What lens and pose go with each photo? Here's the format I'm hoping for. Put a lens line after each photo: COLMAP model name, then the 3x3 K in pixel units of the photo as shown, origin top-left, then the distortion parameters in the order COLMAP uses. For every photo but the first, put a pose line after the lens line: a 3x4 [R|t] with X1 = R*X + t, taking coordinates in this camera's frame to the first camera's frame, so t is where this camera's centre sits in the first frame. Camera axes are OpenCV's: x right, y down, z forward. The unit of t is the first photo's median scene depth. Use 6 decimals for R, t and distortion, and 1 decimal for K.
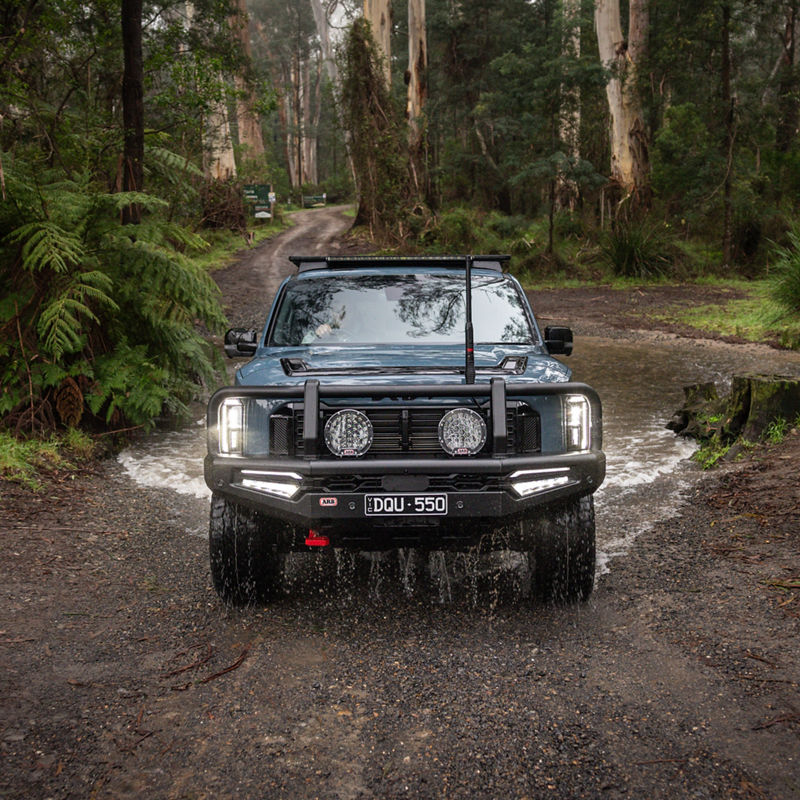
lens RADIAL K [[996.4, 0, 401.8], [0, 996.4, 400.9], [0, 0, 1]] dist [0.120896, 0.000000]
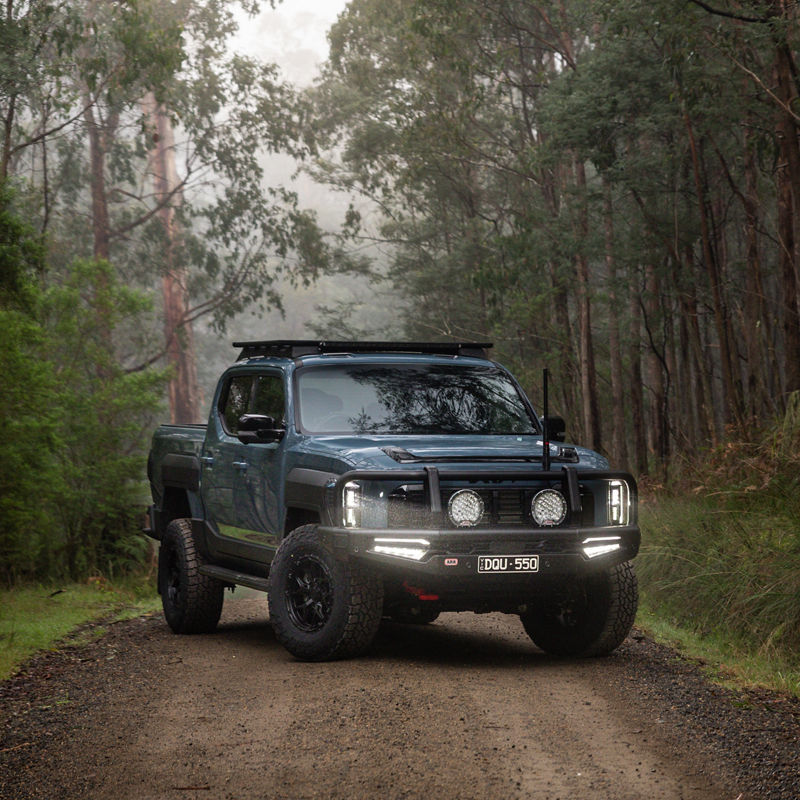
lens RADIAL K [[2505.4, 0, 401.2], [0, 2505.4, 401.4], [0, 0, 1]] dist [0.211137, 0.000000]
pose [[0.954422, 0.013723, 0.298144, -1.089135], [0.001308, 0.998741, -0.050156, 0.056576], [-0.298456, 0.048260, 0.953202, -2.037404]]
